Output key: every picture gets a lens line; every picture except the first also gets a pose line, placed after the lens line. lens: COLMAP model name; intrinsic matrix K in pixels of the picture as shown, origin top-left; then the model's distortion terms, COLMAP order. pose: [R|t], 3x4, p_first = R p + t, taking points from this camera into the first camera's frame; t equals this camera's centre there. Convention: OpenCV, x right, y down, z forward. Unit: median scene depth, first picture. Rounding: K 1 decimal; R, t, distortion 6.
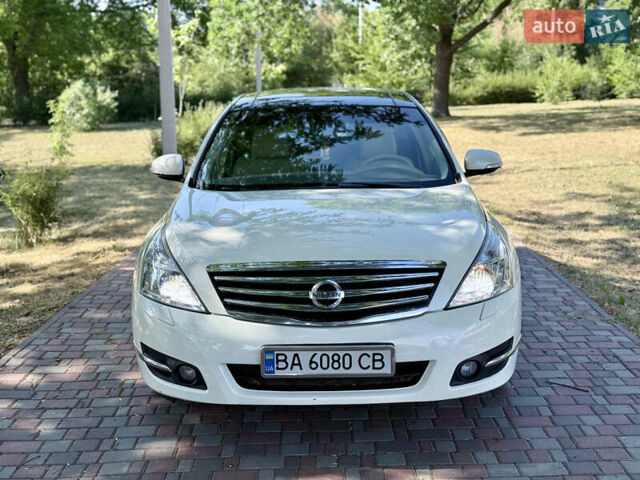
lens RADIAL K [[866.6, 0, 320.0], [0, 866.6, 240.0], [0, 0, 1]] dist [0.141202, -0.082759]
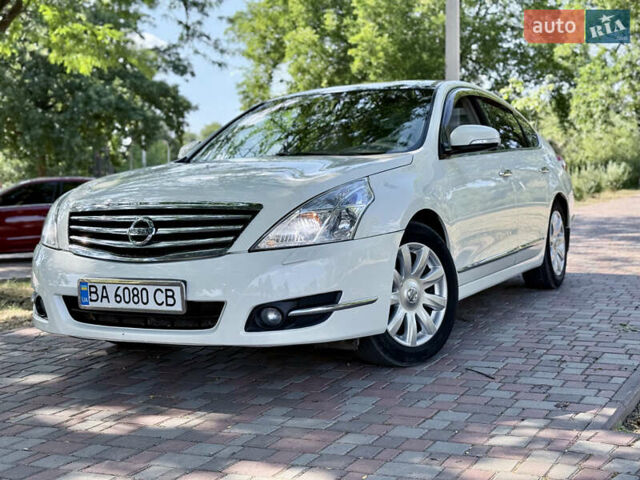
lens RADIAL K [[866.6, 0, 320.0], [0, 866.6, 240.0], [0, 0, 1]] dist [0.141202, -0.082759]
pose [[0.891483, 0.021829, -0.452529, 0.663902], [-0.064459, 0.994789, -0.078997, 0.141234], [0.448446, 0.099594, 0.888244, 0.189684]]
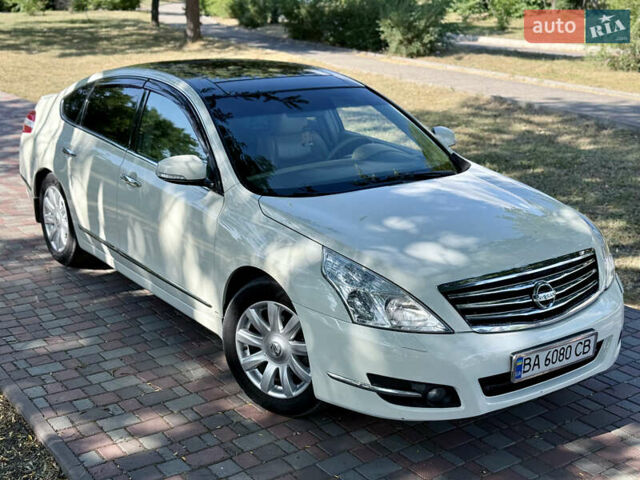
lens RADIAL K [[866.6, 0, 320.0], [0, 866.6, 240.0], [0, 0, 1]] dist [0.141202, -0.082759]
pose [[0.816709, -0.135175, 0.560994, -0.829582], [0.076836, 0.988993, 0.126445, -0.165926], [-0.571911, -0.060165, 0.818106, 0.276850]]
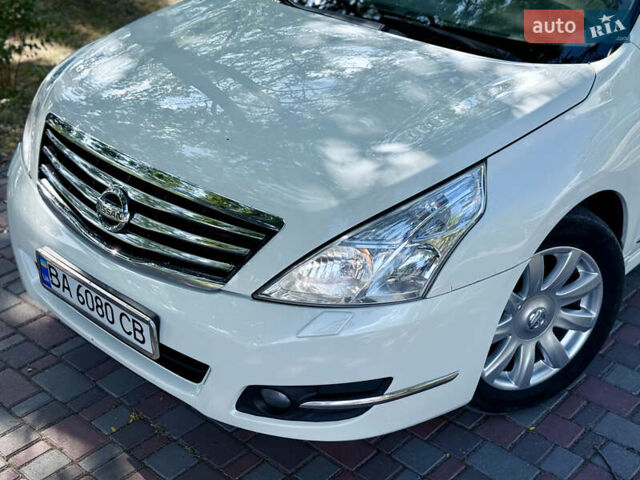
lens RADIAL K [[866.6, 0, 320.0], [0, 866.6, 240.0], [0, 0, 1]] dist [0.141202, -0.082759]
pose [[0.740588, 0.358335, -0.568442, 0.518485], [-0.159452, 0.915499, 0.369373, -0.190107], [0.652767, -0.182914, 0.735145, 0.614552]]
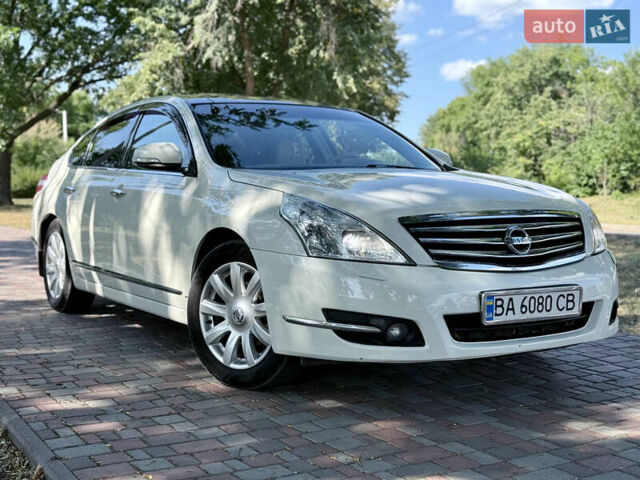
lens RADIAL K [[866.6, 0, 320.0], [0, 866.6, 240.0], [0, 0, 1]] dist [0.141202, -0.082759]
pose [[0.854586, -0.014580, 0.519105, -0.721769], [0.075365, 0.992505, -0.096193, 0.143875], [-0.513812, 0.121328, 0.849280, 0.261910]]
